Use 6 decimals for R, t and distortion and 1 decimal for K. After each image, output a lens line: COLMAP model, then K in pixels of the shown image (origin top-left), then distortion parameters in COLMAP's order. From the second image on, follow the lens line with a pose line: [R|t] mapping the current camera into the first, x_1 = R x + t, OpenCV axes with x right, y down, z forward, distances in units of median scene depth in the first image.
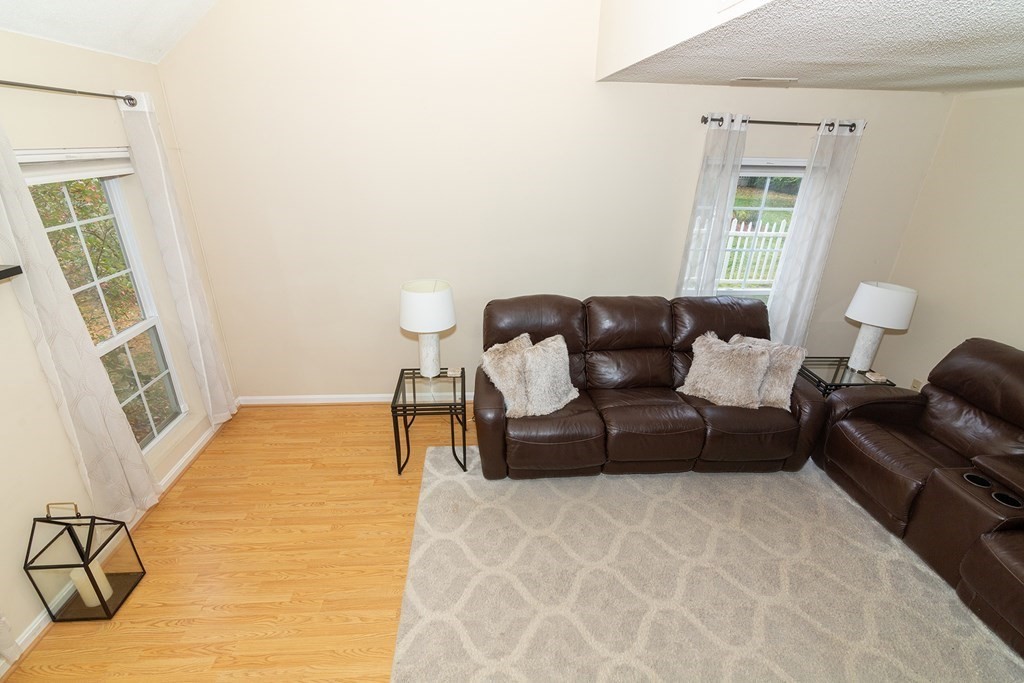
lens RADIAL K [[464.1, 0, 514.0], [0, 464.1, 342.2], [0, 0, 1]] dist [-0.001454, -0.000857]
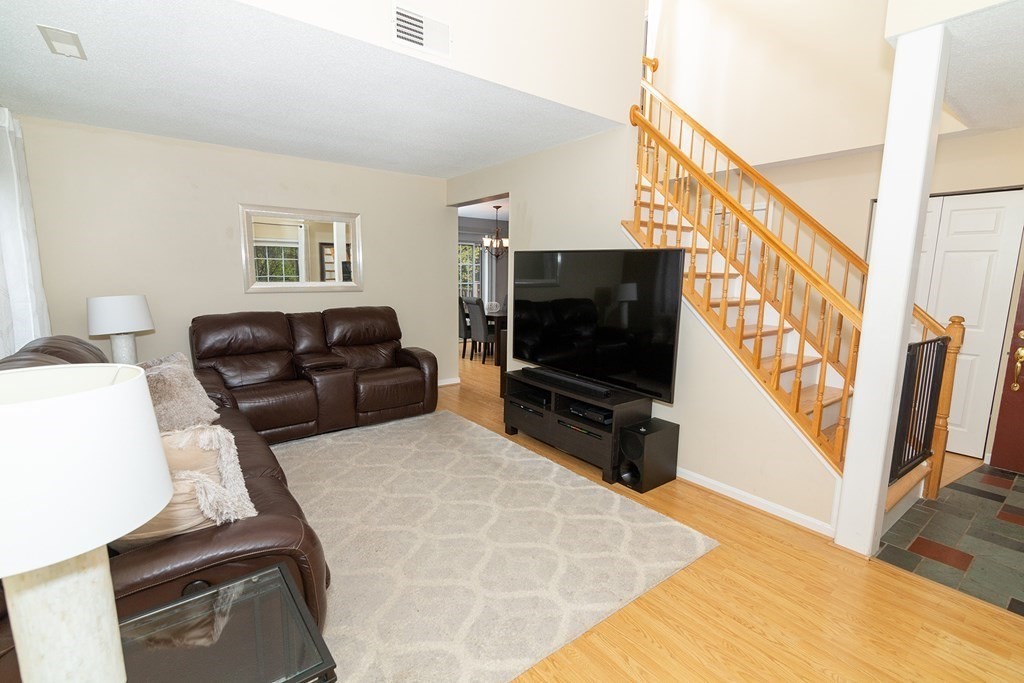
lens RADIAL K [[464.1, 0, 512.1], [0, 464.1, 341.1], [0, 0, 1]] dist [-0.001454, -0.000857]
pose [[-0.544738, -0.162047, 0.822801, -0.578615], [0.311679, 0.871749, 0.378035, -0.160948], [-0.778535, 0.462380, -0.424368, 0.920465]]
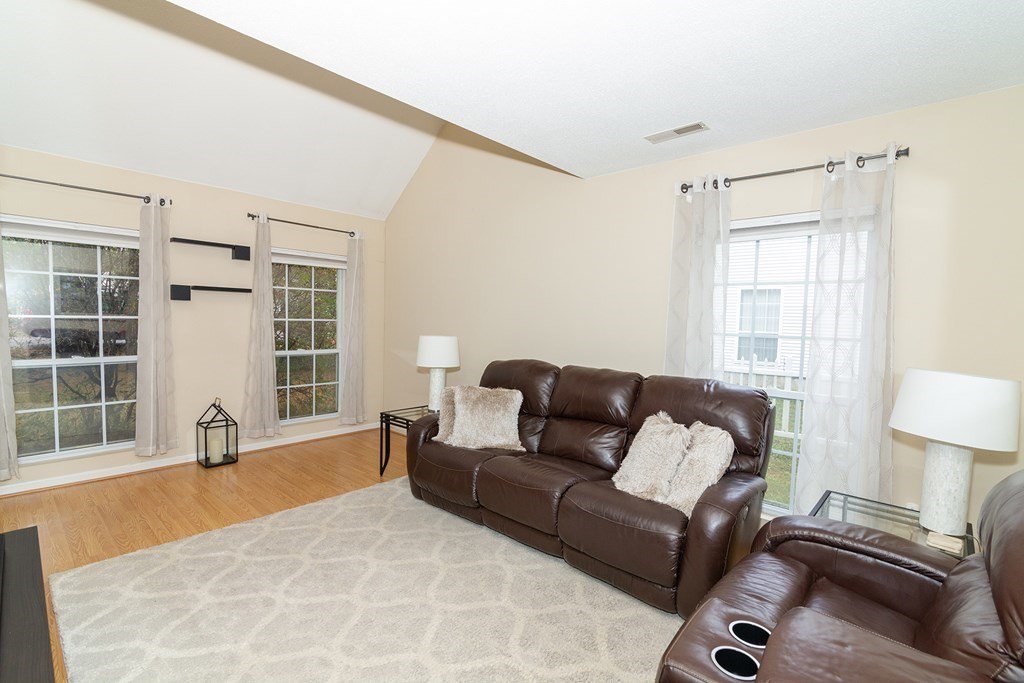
lens RADIAL K [[464.1, 0, 509.3], [0, 464.1, 343.5], [0, 0, 1]] dist [-0.001454, -0.000857]
pose [[0.693092, 0.033605, -0.720065, 0.954048], [-0.302264, 0.920402, -0.247987, 0.174037], [0.654415, 0.389527, 0.648081, 0.298747]]
